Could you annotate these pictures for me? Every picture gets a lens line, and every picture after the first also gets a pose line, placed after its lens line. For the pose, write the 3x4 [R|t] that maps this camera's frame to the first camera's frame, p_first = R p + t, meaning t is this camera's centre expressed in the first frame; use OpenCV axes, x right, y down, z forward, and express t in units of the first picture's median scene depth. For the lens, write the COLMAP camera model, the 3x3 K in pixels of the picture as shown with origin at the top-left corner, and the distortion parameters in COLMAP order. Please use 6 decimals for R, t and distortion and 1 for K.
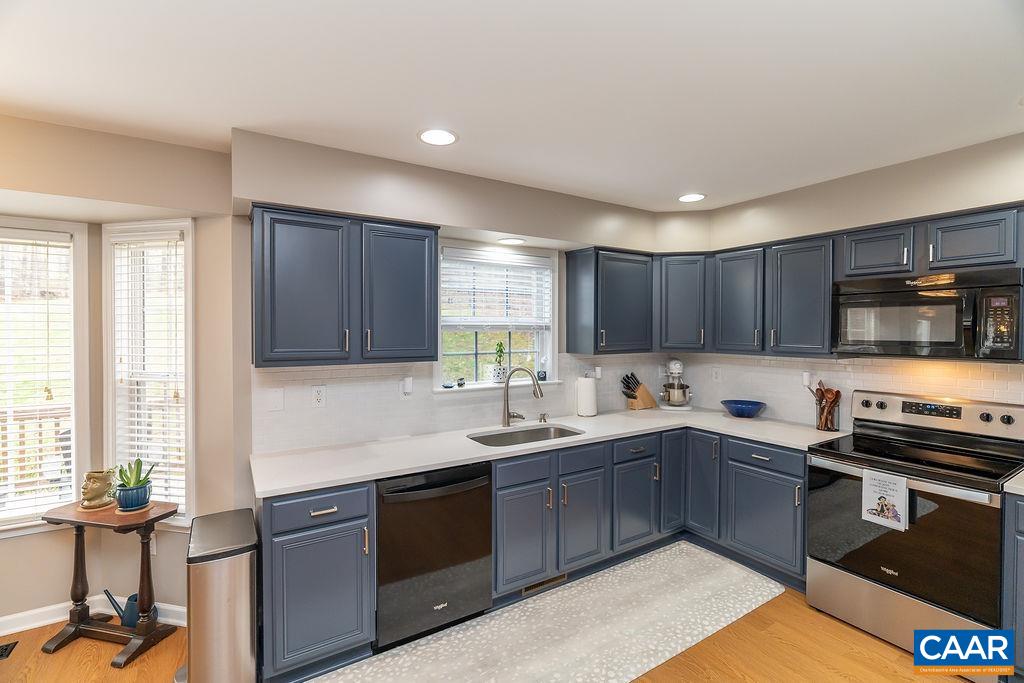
lens RADIAL K [[461.2, 0, 504.6], [0, 461.2, 339.2], [0, 0, 1]] dist [-0.005918, 0.000603]
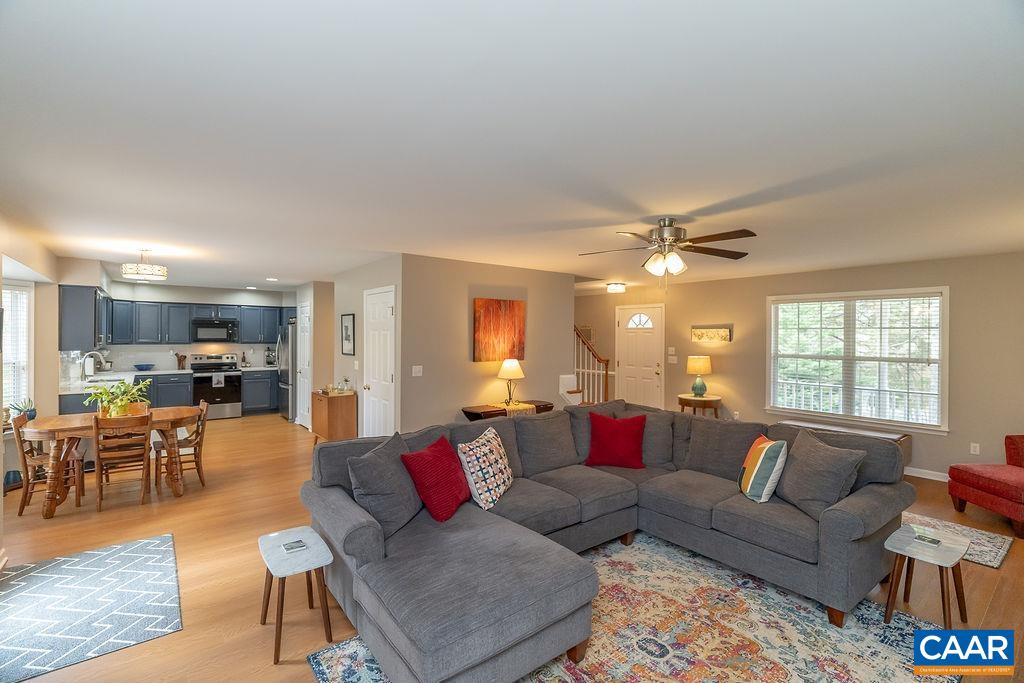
lens RADIAL K [[461.2, 0, 507.5], [0, 461.2, 339.1], [0, 0, 1]] dist [-0.005918, 0.000603]
pose [[-0.111771, -0.004253, 0.993725, -3.750350], [0.000820, 0.999990, 0.004372, 0.000895], [-0.993734, 0.001303, -0.111767, -1.095634]]
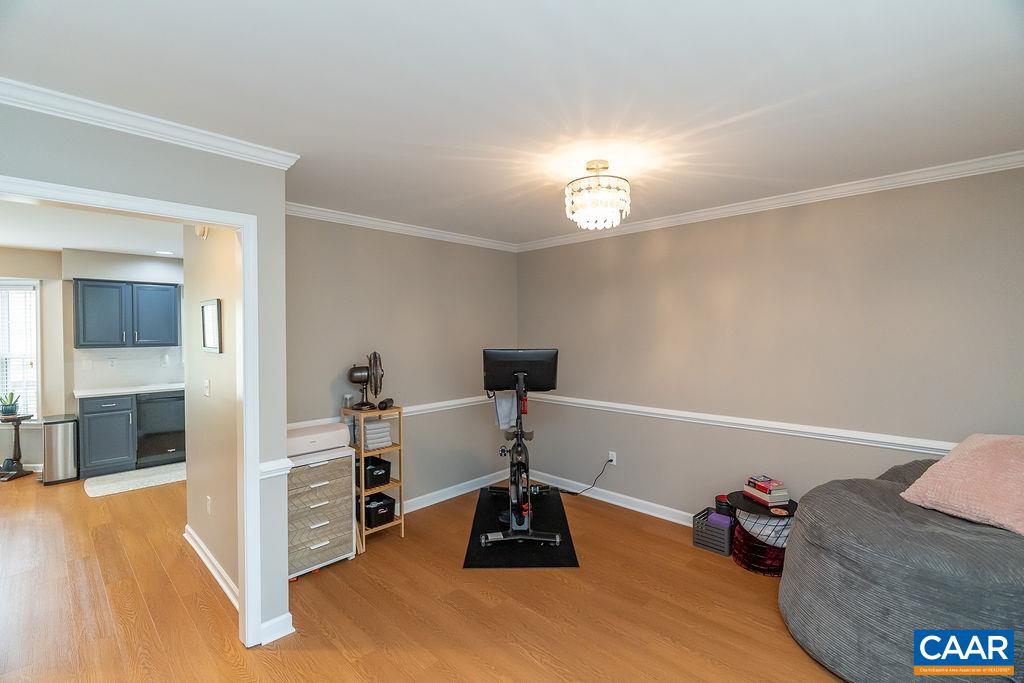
lens RADIAL K [[461.2, 0, 511.0], [0, 461.2, 339.9], [0, 0, 1]] dist [-0.005918, 0.000603]
pose [[0.968571, -0.004995, 0.248687, 0.897176], [0.003675, 0.999977, 0.005775, 0.010198], [-0.248710, -0.004679, 0.968567, -1.587687]]
